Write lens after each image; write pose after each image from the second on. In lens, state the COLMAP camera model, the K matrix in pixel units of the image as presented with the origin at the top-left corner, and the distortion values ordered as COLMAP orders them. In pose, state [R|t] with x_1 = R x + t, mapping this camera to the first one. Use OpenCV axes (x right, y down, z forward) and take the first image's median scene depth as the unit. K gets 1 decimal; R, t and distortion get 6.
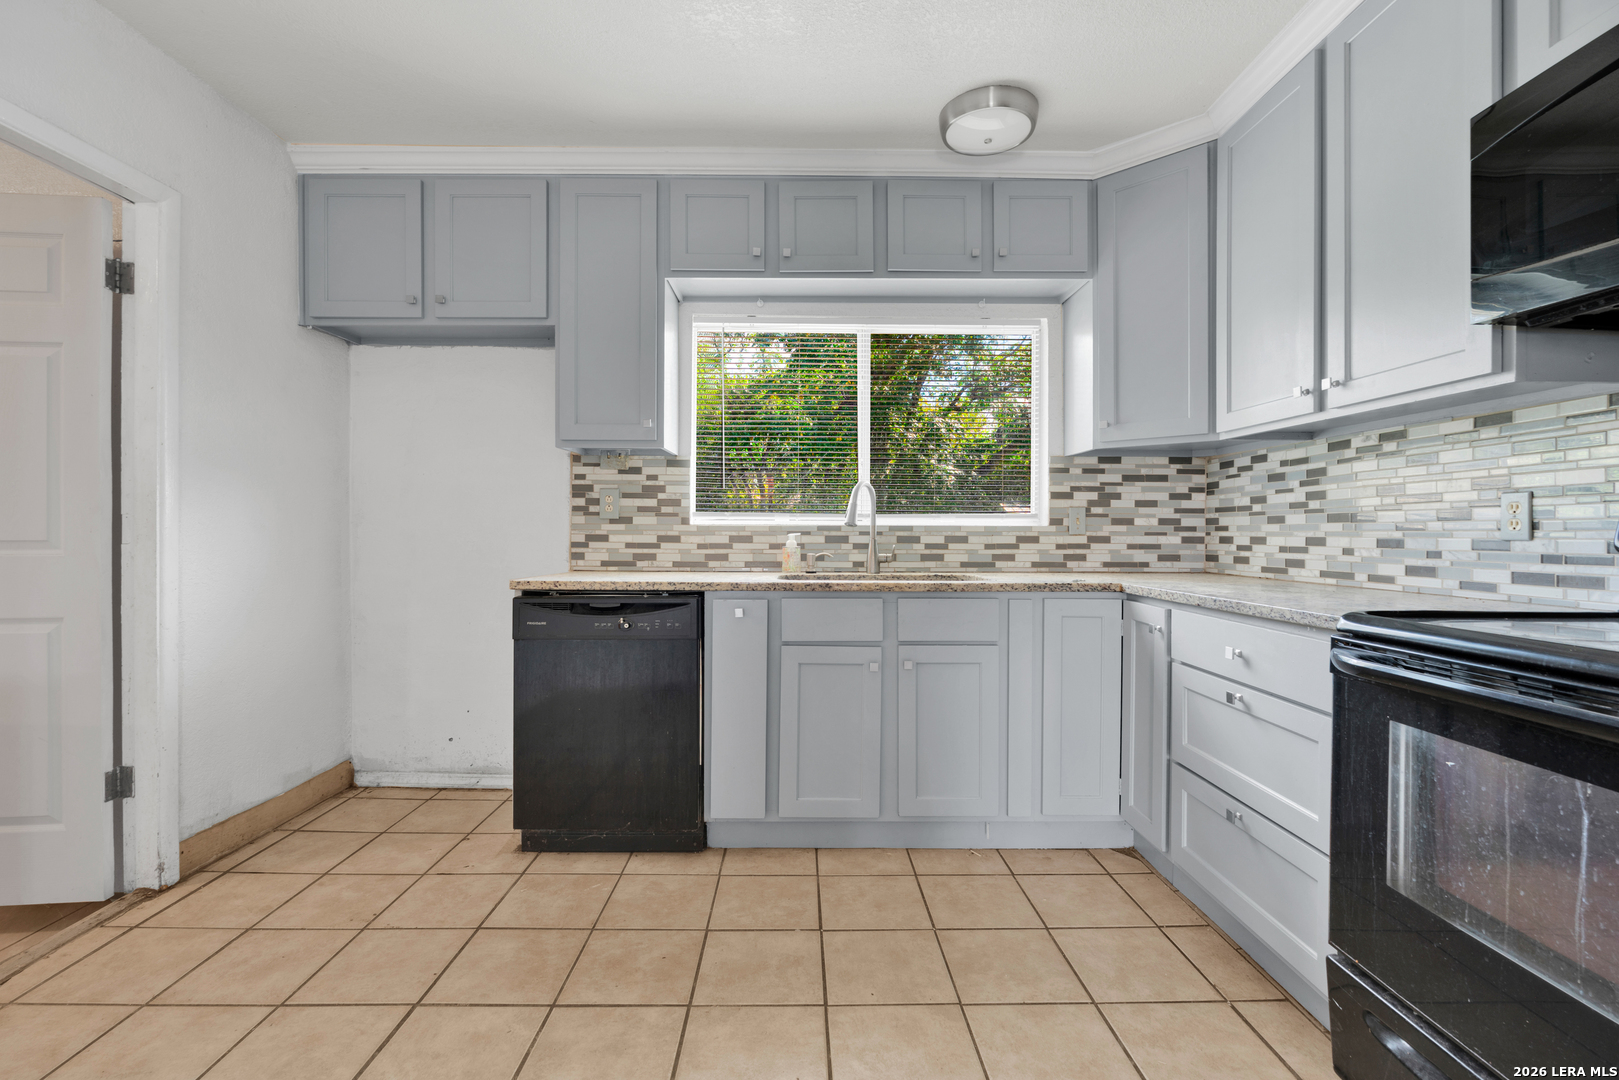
lens RADIAL K [[712.6, 0, 809.5], [0, 712.6, 540.0], [0, 0, 1]] dist [-0.014859, -0.000010]
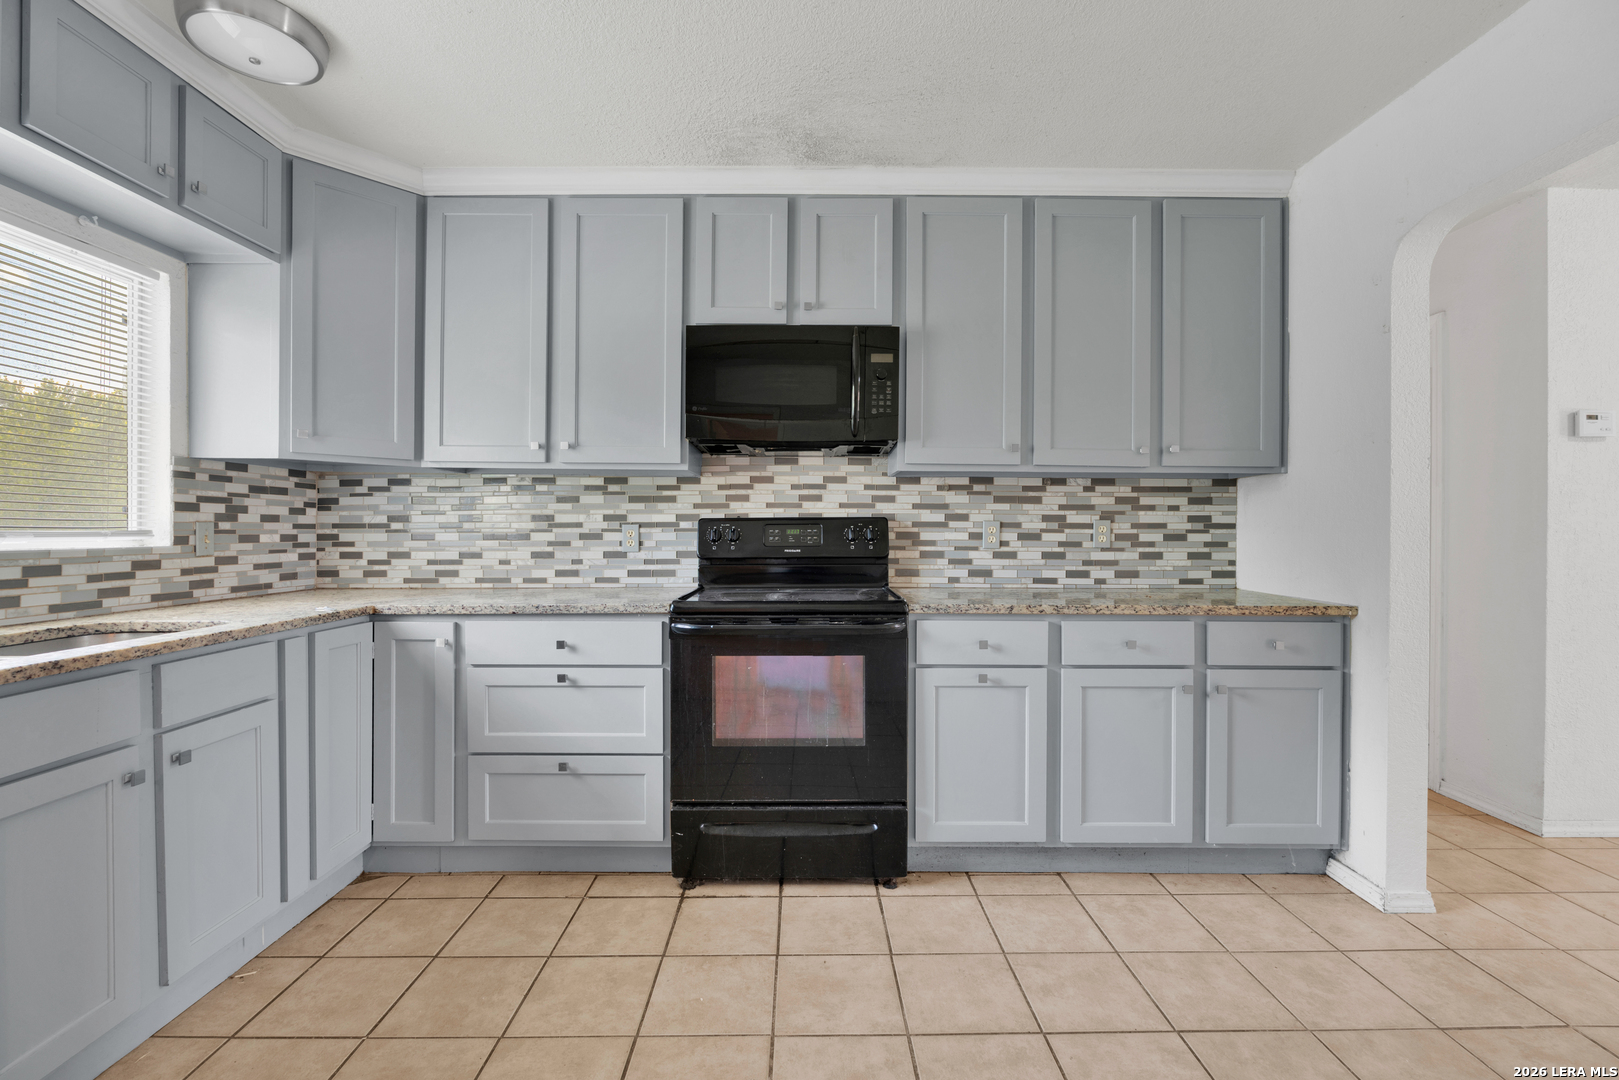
lens RADIAL K [[712.6, 0, 809.5], [0, 712.6, 540.0], [0, 0, 1]] dist [-0.014859, -0.000010]
pose [[0.001154, -0.019537, 0.999808, -0.439962], [0.012784, 0.999728, 0.019521, -0.033402], [-0.999918, 0.012759, 0.001404, 0.319313]]
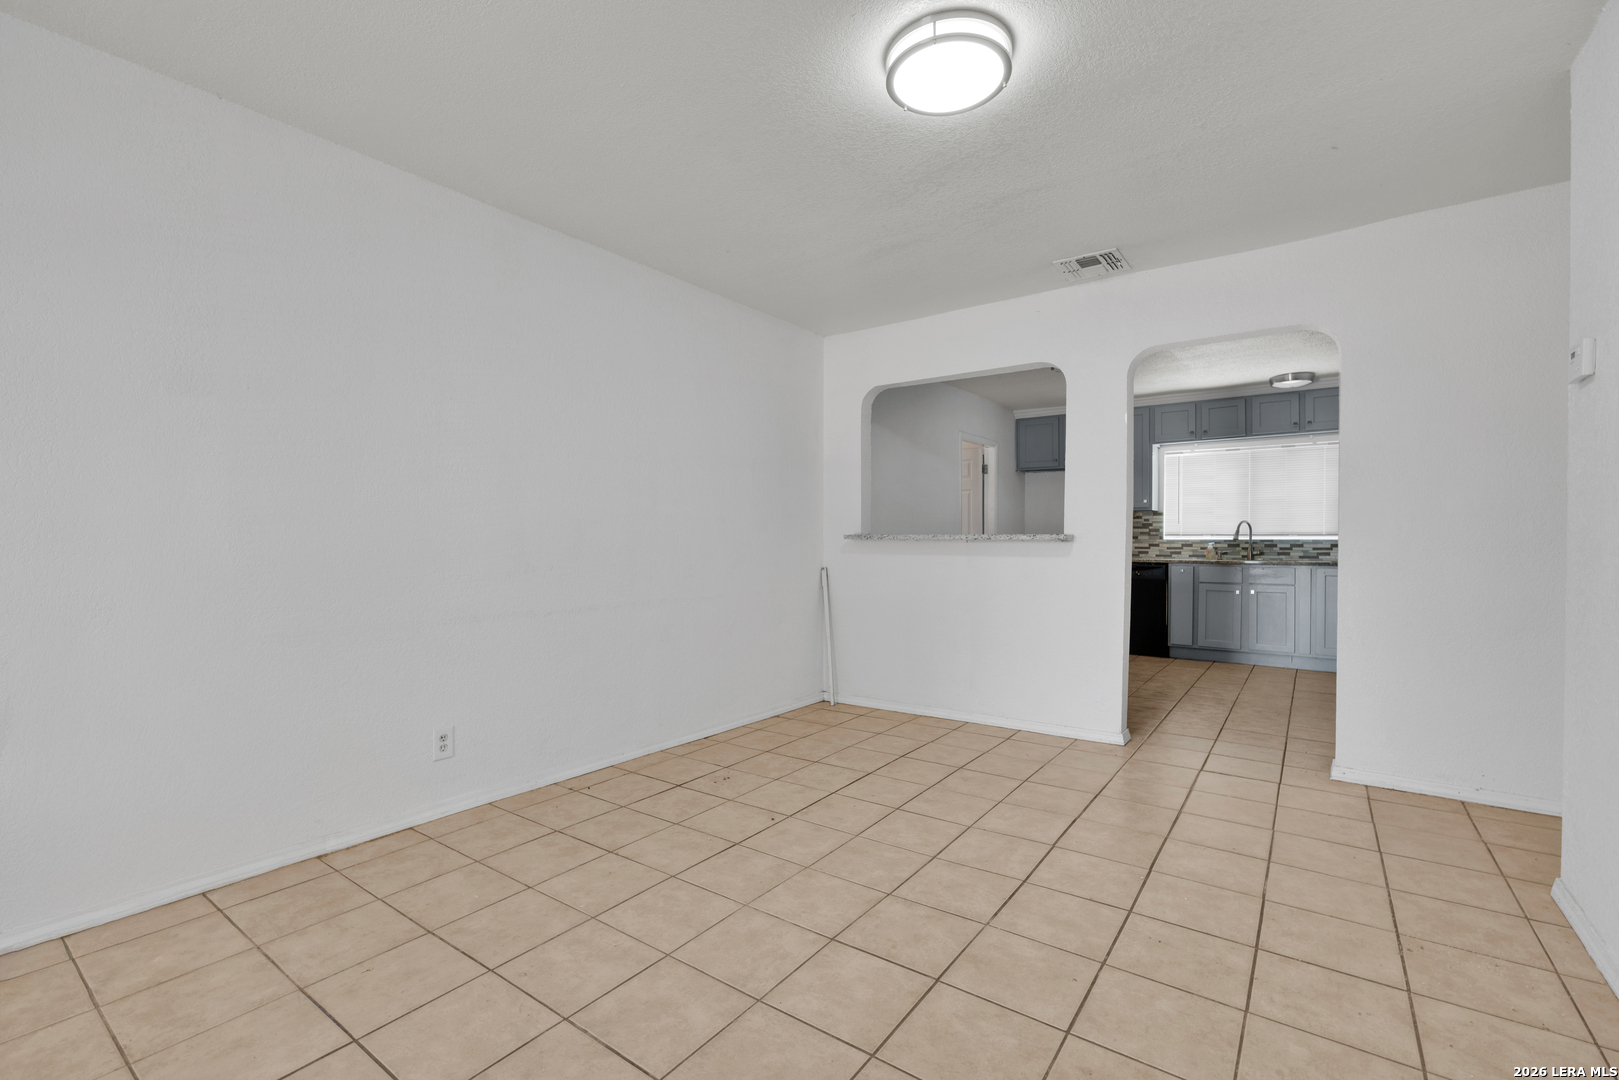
lens RADIAL K [[712.6, 0, 809.5], [0, 712.6, 540.0], [0, 0, 1]] dist [-0.014859, -0.000010]
pose [[0.806388, -0.002128, -0.591383, 0.295613], [-0.007489, 0.999877, -0.013810, 0.023851], [0.591339, 0.015565, 0.806273, -1.694333]]
